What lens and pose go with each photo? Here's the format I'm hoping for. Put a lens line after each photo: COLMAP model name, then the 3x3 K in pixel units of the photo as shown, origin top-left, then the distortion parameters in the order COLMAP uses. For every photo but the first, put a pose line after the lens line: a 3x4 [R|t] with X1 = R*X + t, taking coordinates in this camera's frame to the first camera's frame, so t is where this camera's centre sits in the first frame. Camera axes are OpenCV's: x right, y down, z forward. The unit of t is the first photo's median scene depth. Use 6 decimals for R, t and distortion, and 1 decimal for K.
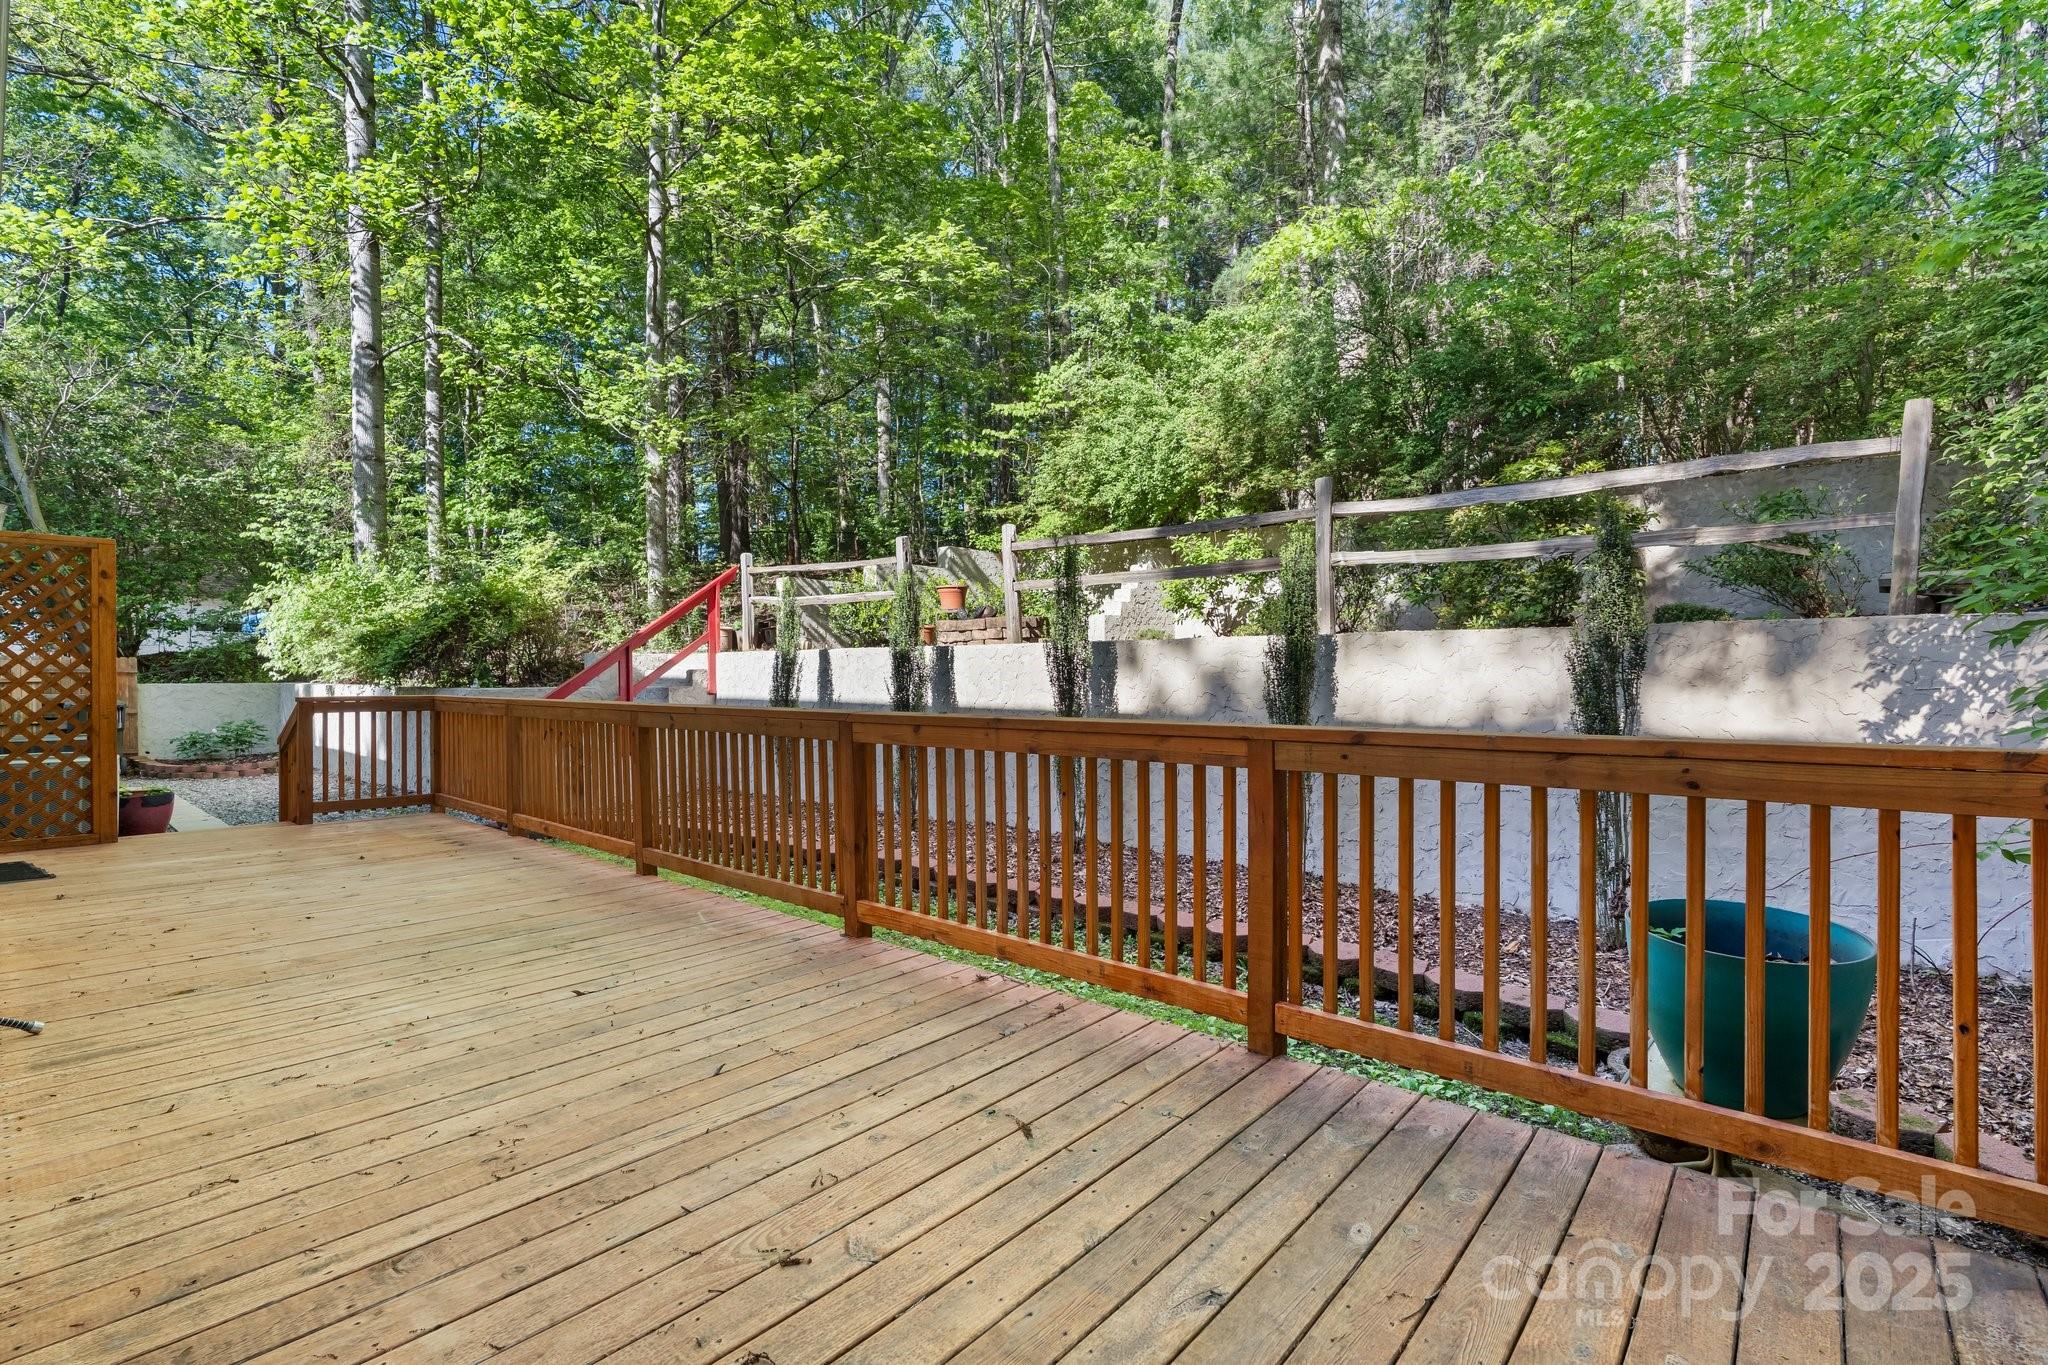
lens RADIAL K [[944.6, 0, 1017.1], [0, 944.6, 690.6], [0, 0, 1]] dist [-0.009034, 0.002039]
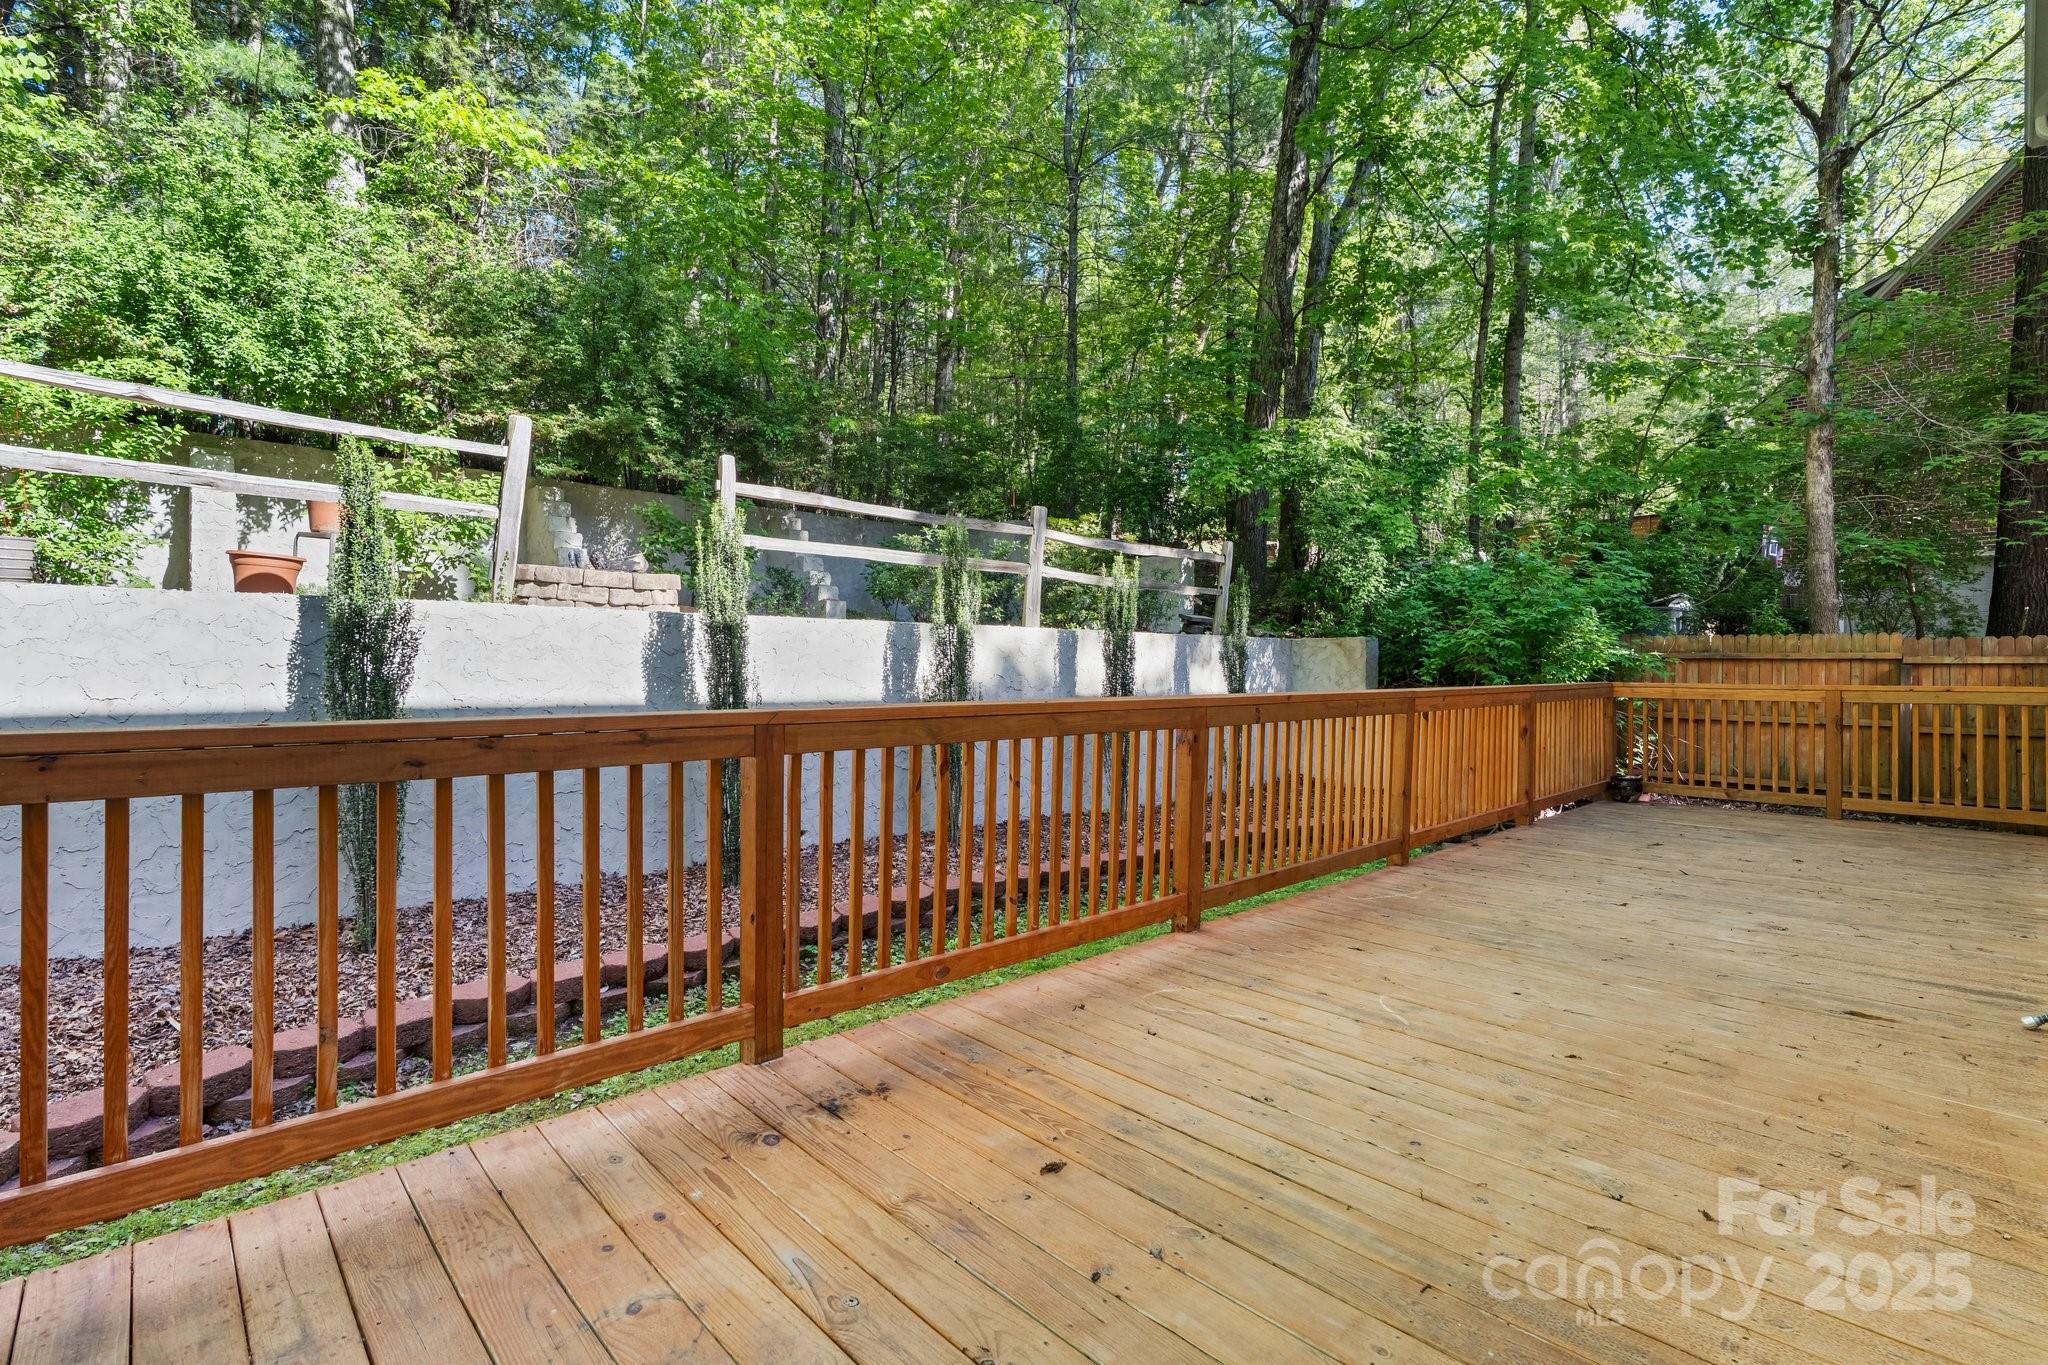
lens RADIAL K [[944.6, 0, 1018.5], [0, 944.6, 674.8], [0, 0, 1]] dist [-0.009034, 0.002039]
pose [[0.099135, -0.002637, 0.995071, -0.675263], [0.005571, 0.999982, 0.002096, -0.000214], [-0.995058, 0.005336, 0.099148, 0.656151]]
